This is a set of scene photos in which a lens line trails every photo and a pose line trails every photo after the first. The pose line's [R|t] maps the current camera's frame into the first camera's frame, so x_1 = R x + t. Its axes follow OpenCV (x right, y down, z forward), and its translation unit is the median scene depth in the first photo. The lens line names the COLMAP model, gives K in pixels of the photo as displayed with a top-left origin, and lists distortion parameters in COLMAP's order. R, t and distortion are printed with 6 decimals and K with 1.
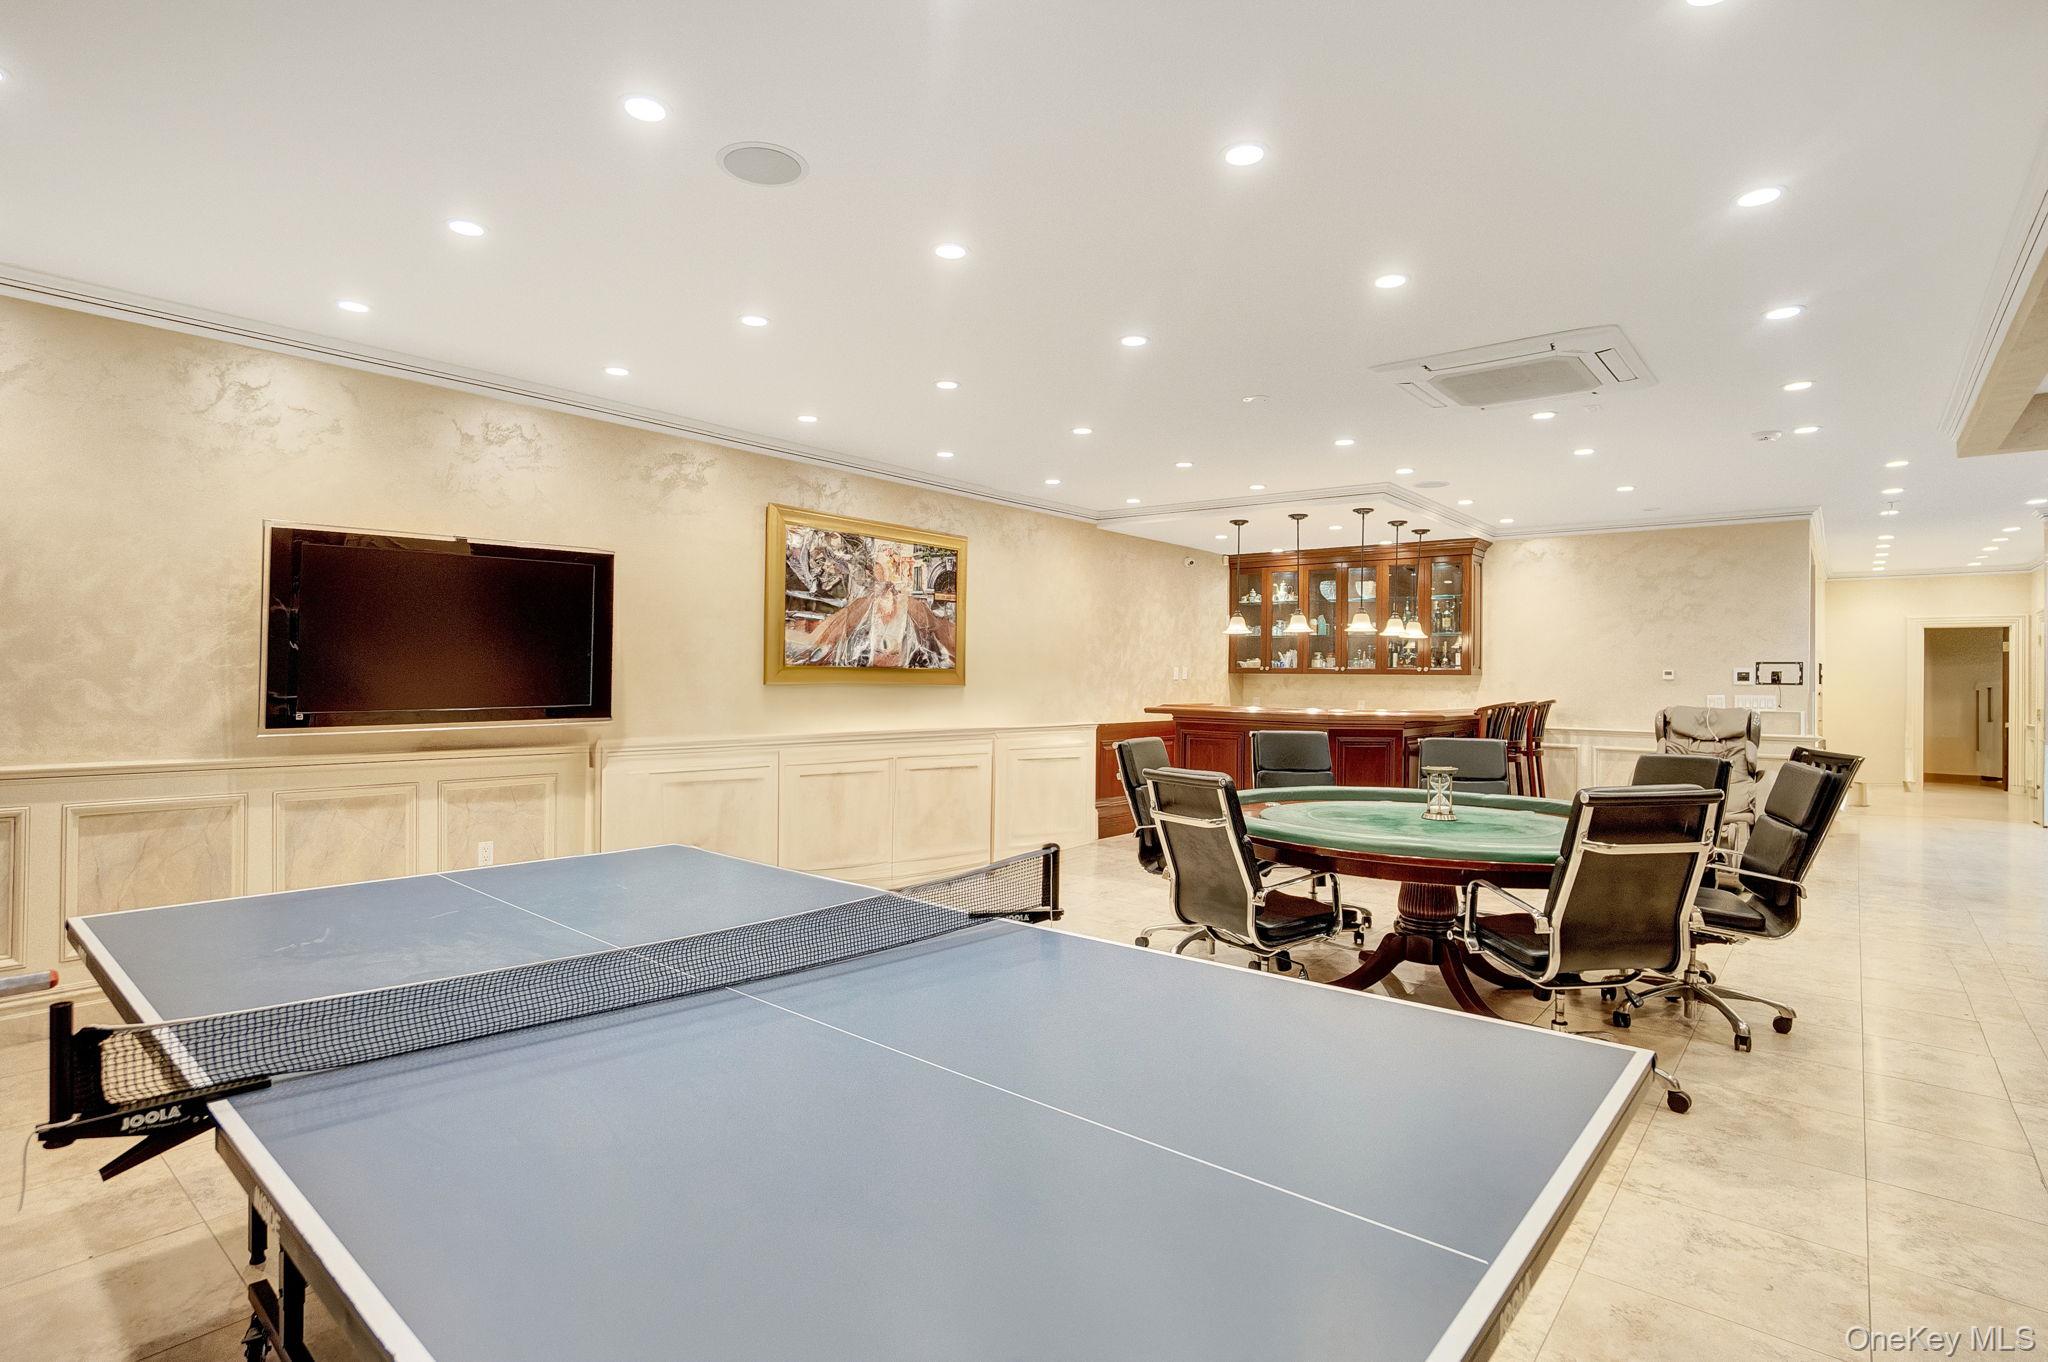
lens RADIAL K [[975.9, 0, 1021.9], [0, 975.9, 676.5], [0, 0, 1]] dist [-0.000105, 0.000000]
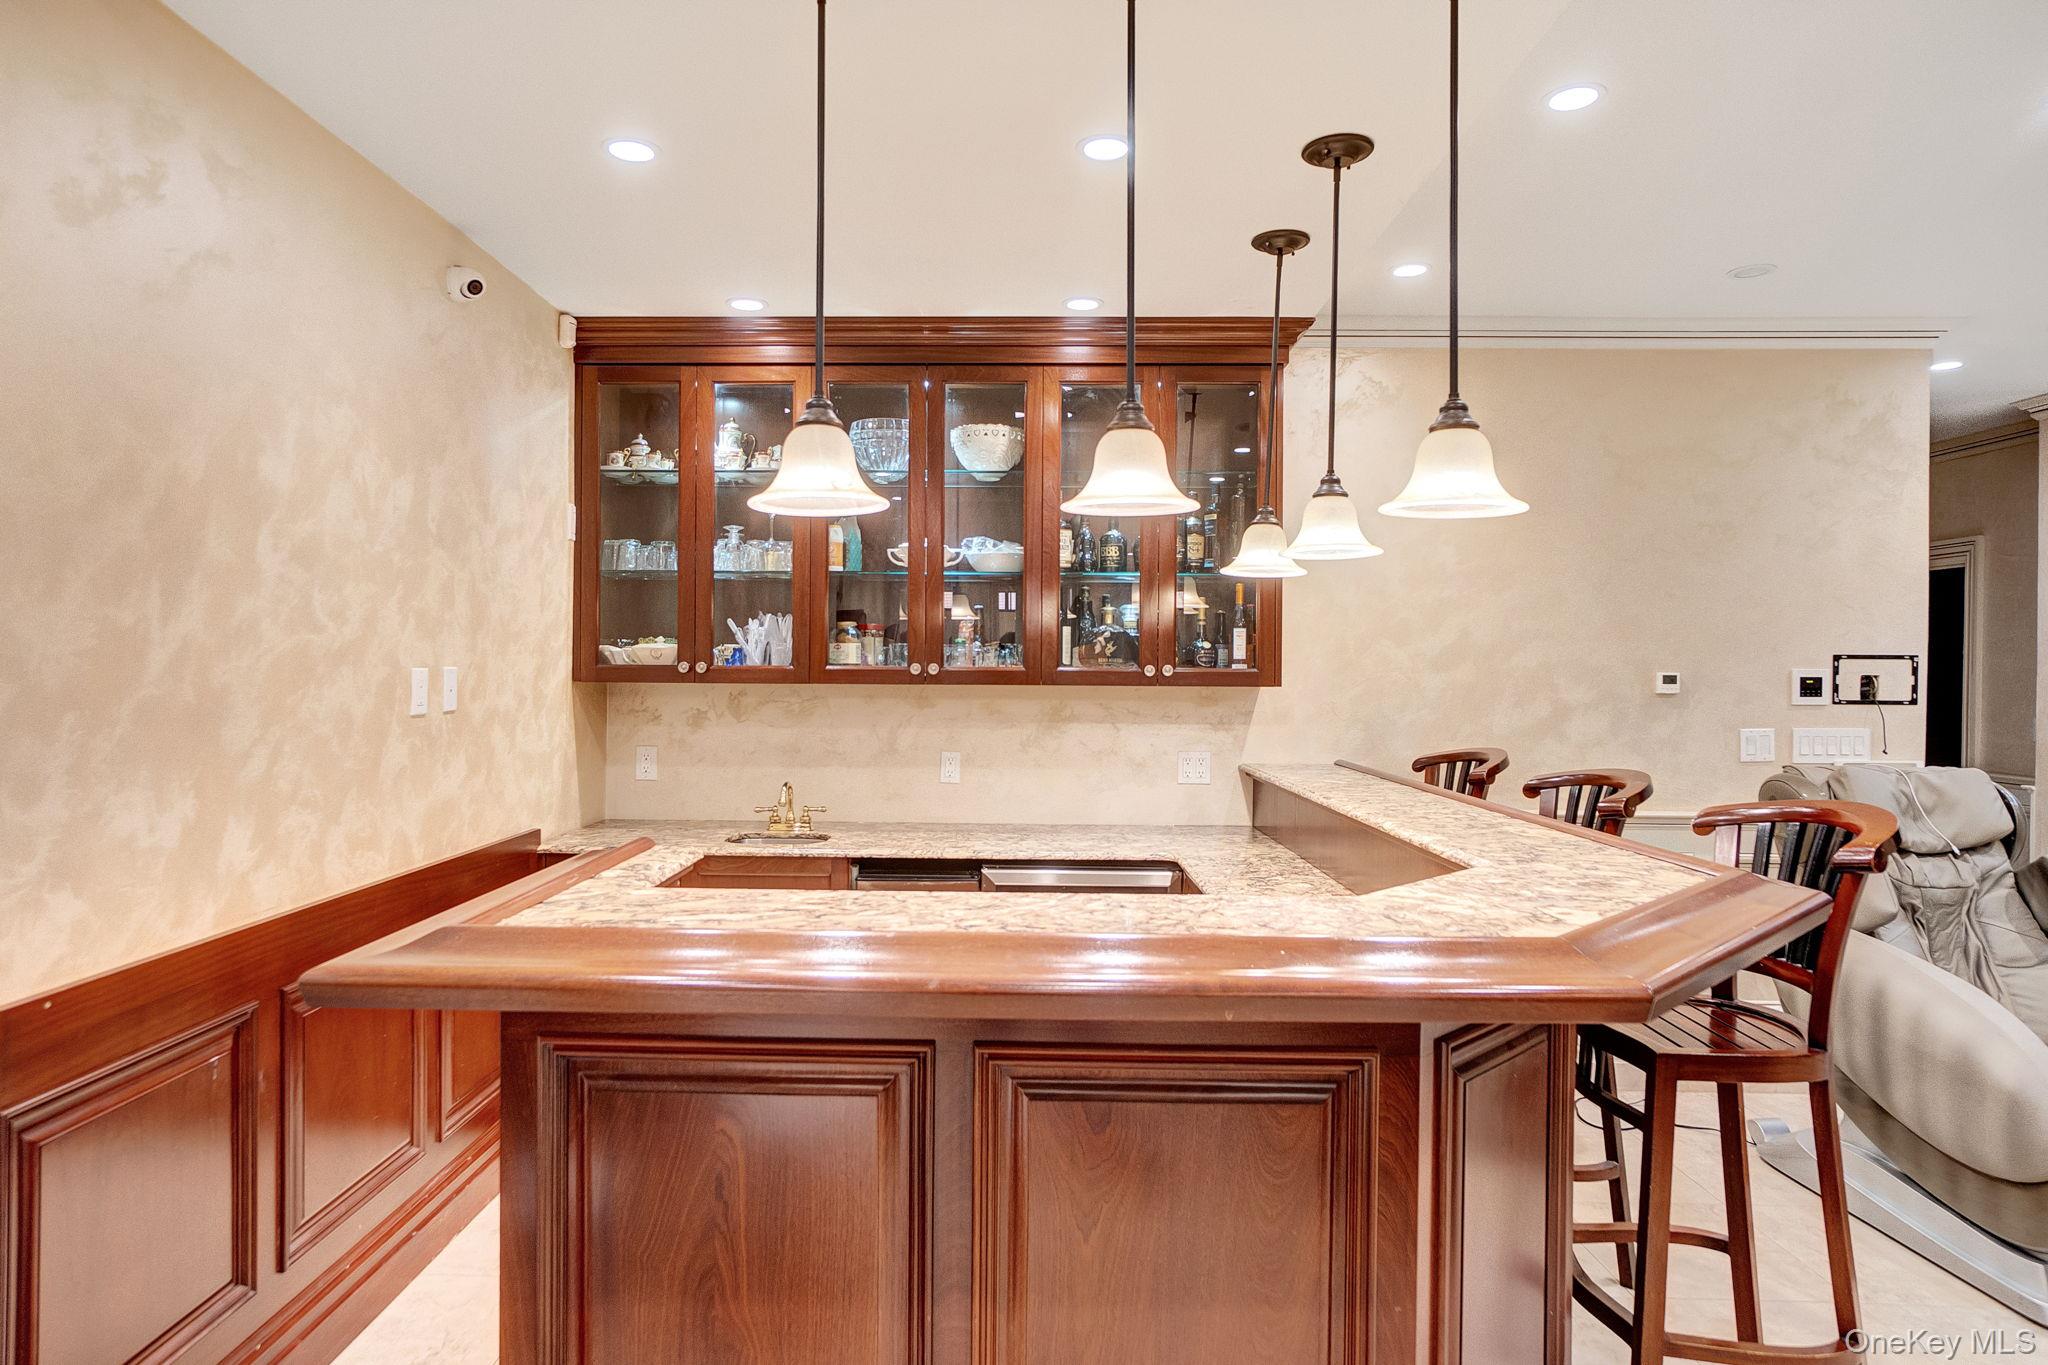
lens RADIAL K [[1232.5, 0, 1022.5], [0, 1232.5, 678.5], [0, 0, 1]] dist [0.004621, 0.000552]
pose [[0.780176, -0.011598, 0.625453, 0.075534], [0.003451, 0.999893, 0.014237, -0.010613], [-0.625551, -0.008948, 0.780132, 0.630686]]
